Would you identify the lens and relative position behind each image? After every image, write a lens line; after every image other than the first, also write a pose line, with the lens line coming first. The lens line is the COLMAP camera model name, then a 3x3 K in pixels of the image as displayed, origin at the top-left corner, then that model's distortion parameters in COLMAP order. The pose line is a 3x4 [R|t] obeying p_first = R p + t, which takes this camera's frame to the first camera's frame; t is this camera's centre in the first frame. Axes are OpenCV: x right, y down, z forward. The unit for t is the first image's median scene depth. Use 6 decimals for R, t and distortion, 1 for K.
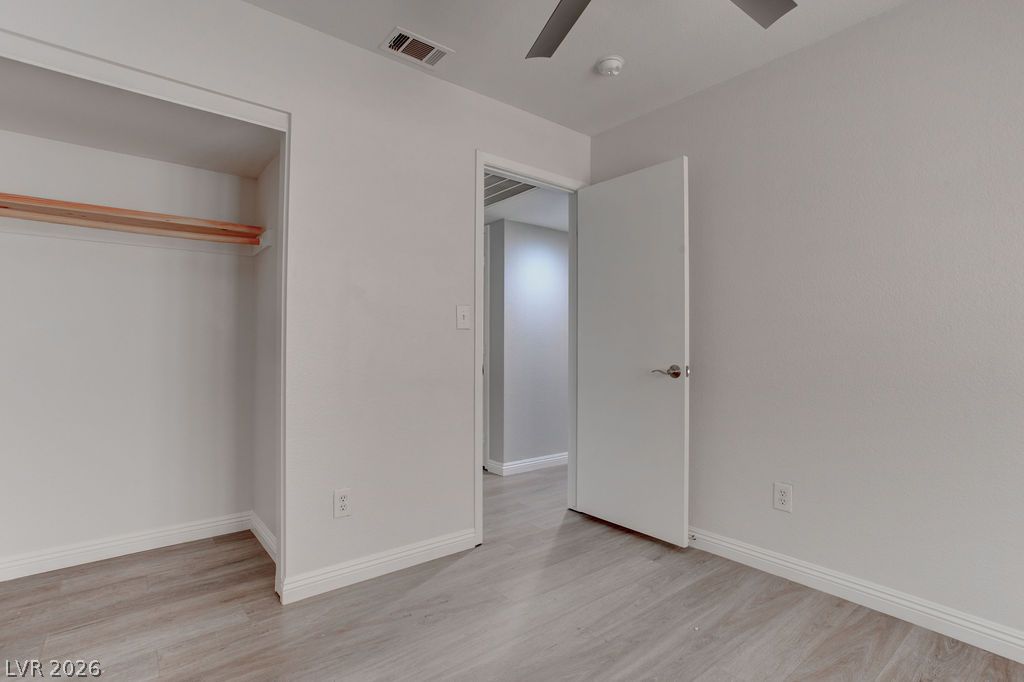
lens RADIAL K [[499.8, 0, 517.2], [0, 499.8, 342.7], [0, 0, 1]] dist [-0.031540, 0.017372]
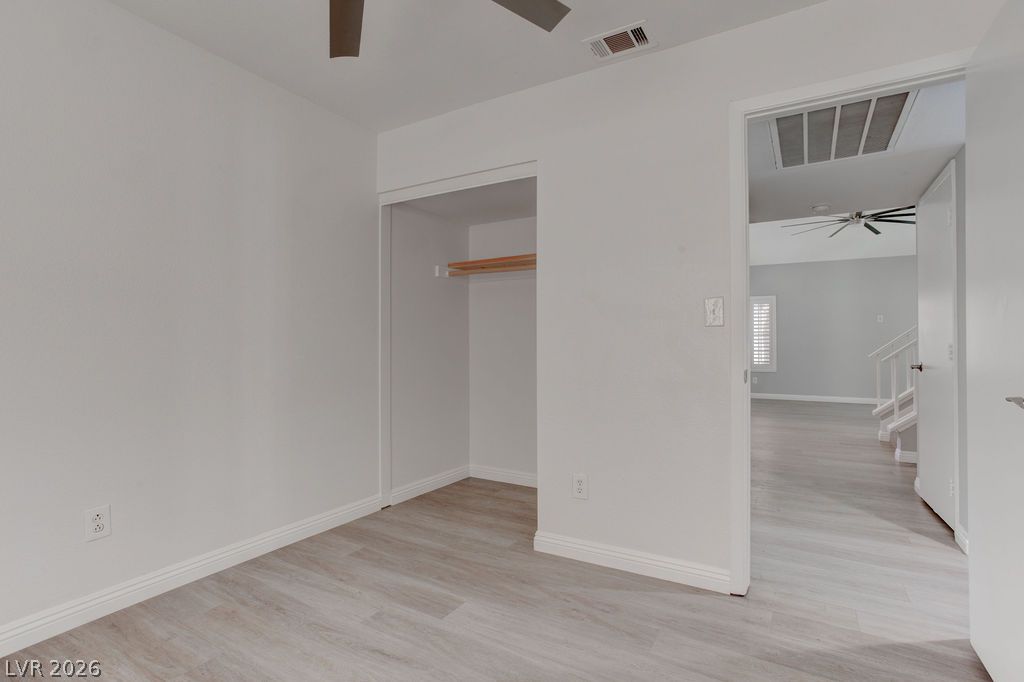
lens RADIAL K [[499.8, 0, 508.0], [0, 499.8, 342.7], [0, 0, 1]] dist [-0.031540, 0.017372]
pose [[0.332779, -0.007710, -0.942973, 0.661111], [0.012326, 0.999917, -0.003825, -0.000911], [0.942924, -0.010350, 0.332847, 0.470541]]
